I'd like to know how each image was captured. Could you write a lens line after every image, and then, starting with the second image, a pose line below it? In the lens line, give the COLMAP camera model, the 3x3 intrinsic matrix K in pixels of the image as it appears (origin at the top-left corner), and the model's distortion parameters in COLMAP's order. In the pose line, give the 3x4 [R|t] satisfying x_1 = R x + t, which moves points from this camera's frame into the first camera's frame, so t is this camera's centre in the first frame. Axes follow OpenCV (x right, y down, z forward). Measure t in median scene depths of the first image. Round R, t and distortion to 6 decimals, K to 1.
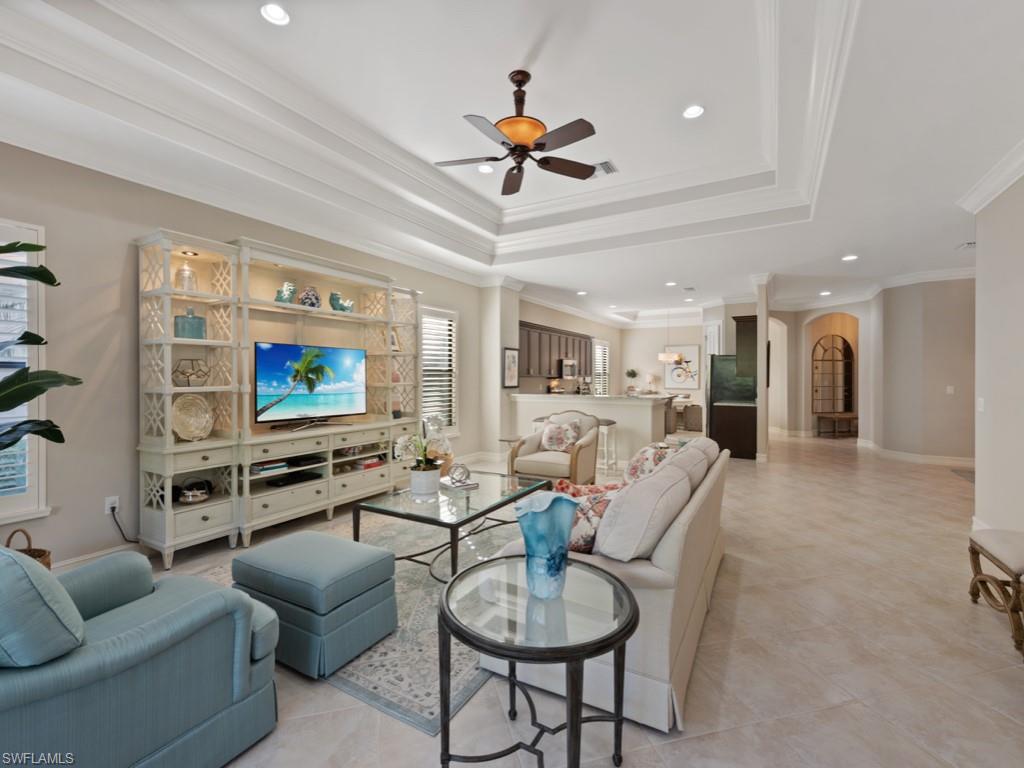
lens RADIAL K [[450.0, 0, 506.5], [0, 450.0, 377.4], [0, 0, 1]] dist [-0.000604, -0.000059]
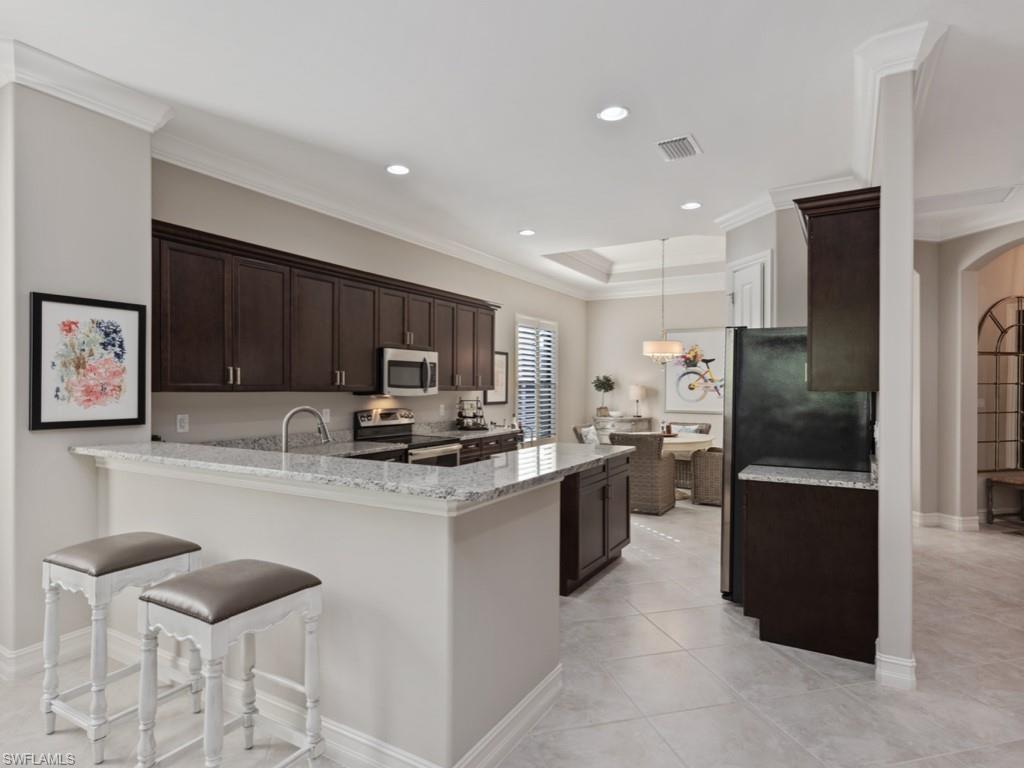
lens RADIAL K [[549.9, 0, 512.7], [0, 549.9, 387.6], [0, 0, 1]] dist [-0.003241, -0.001417]
pose [[0.999994, 0.000574, -0.003541, 0.233171], [-0.000585, 0.999995, -0.003124, -0.002087], [0.003540, 0.003126, 0.999989, 0.470918]]
